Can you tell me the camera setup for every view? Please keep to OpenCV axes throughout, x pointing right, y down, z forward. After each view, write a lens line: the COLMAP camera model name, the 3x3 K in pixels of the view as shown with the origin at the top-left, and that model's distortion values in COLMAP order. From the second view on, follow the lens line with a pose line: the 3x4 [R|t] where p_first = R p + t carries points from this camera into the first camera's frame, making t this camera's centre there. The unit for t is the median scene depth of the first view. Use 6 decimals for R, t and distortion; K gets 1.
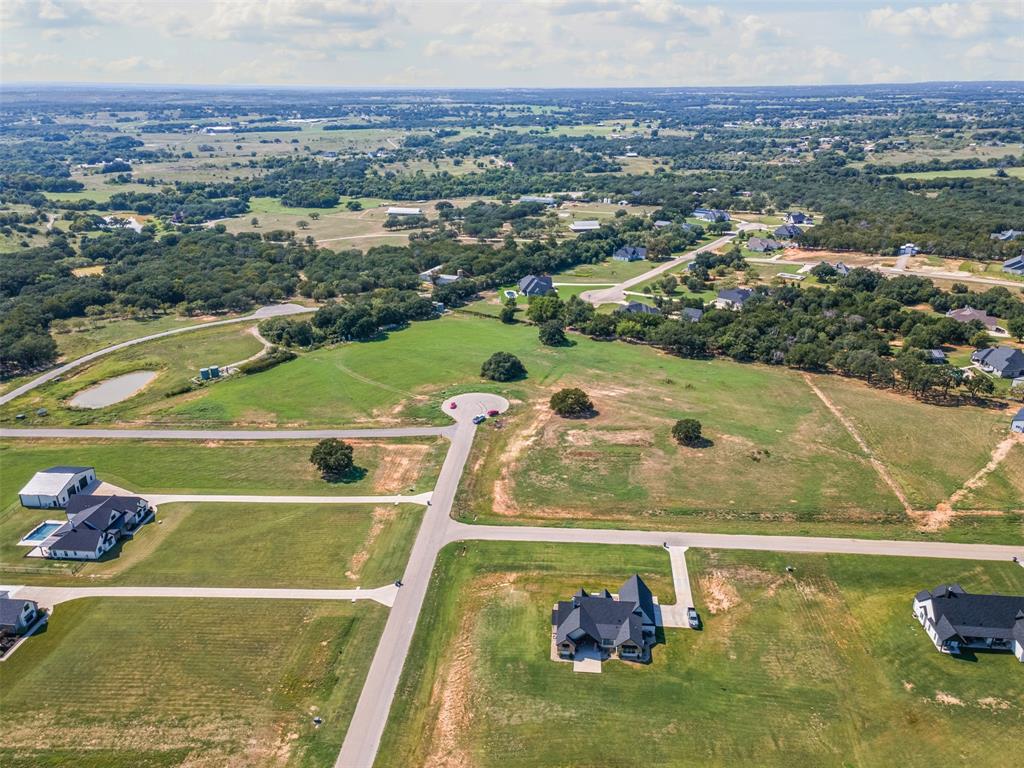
lens RADIAL K [[740.7, 0, 512.0], [0, 740.7, 384.0], [0, 0, 1]] dist [0.021792, 0.050839]
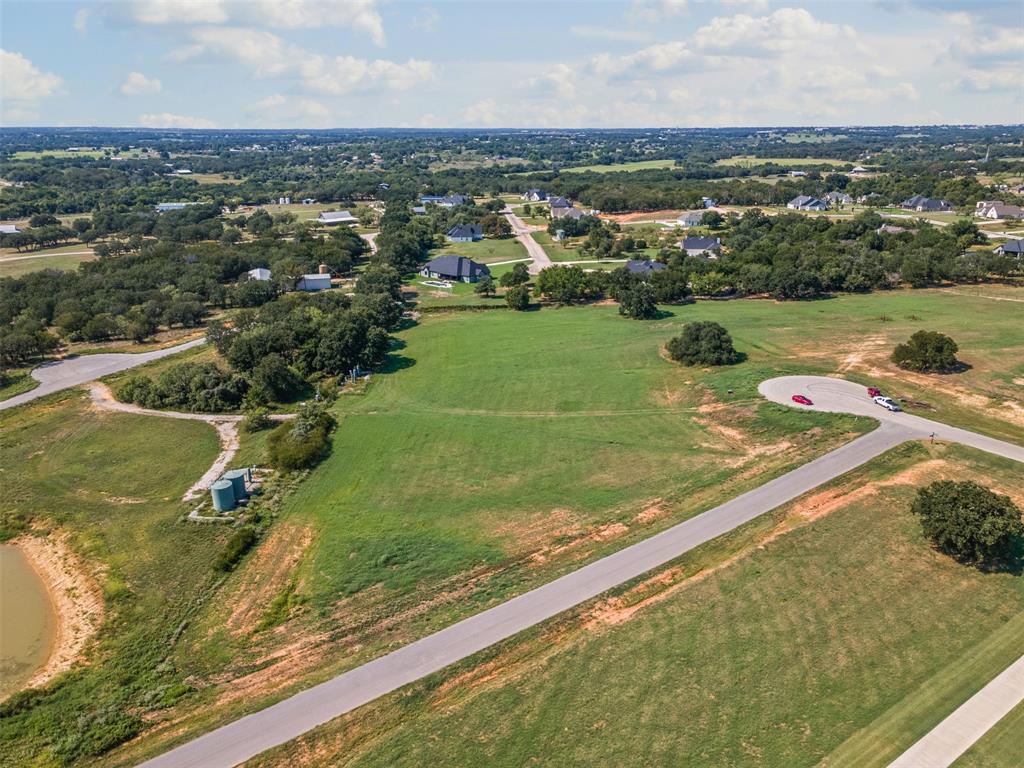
lens RADIAL K [[740.7, 0, 512.0], [0, 740.7, 384.0], [0, 0, 1]] dist [0.021792, 0.050839]
pose [[0.762199, -0.205997, 0.613692, -0.635095], [0.236844, 0.971028, 0.031786, -0.059135], [-0.602459, 0.121122, 0.788906, 0.684353]]
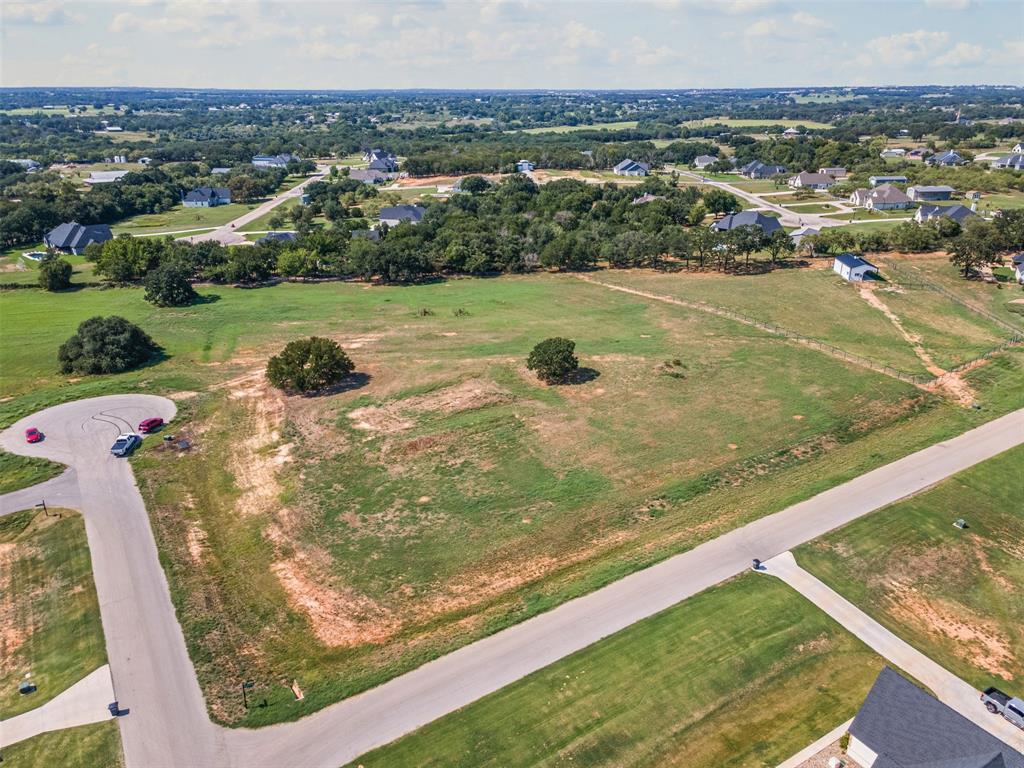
lens RADIAL K [[740.7, 0, 512.0], [0, 740.7, 384.0], [0, 0, 1]] dist [0.021792, 0.050839]
pose [[0.794931, -0.217772, 0.566268, -0.102107], [0.220723, 0.973207, 0.064417, 0.033790], [-0.565125, 0.073781, 0.821700, 0.498556]]
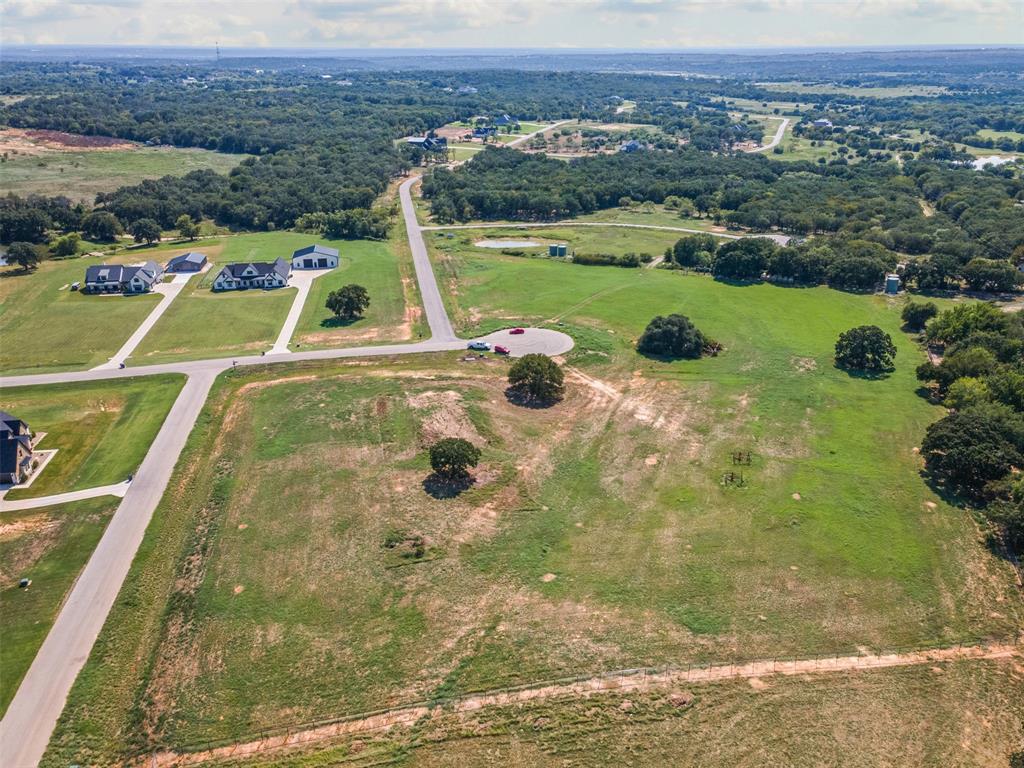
lens RADIAL K [[788.9, 0, 504.8], [0, 788.9, 381.6], [0, 0, 1]] dist [0.004618, 0.066049]
pose [[0.261802, 0.380408, -0.886989, 0.665111], [-0.360201, 0.891150, 0.275877, -0.145621], [0.895386, 0.247269, 0.370328, 0.720062]]
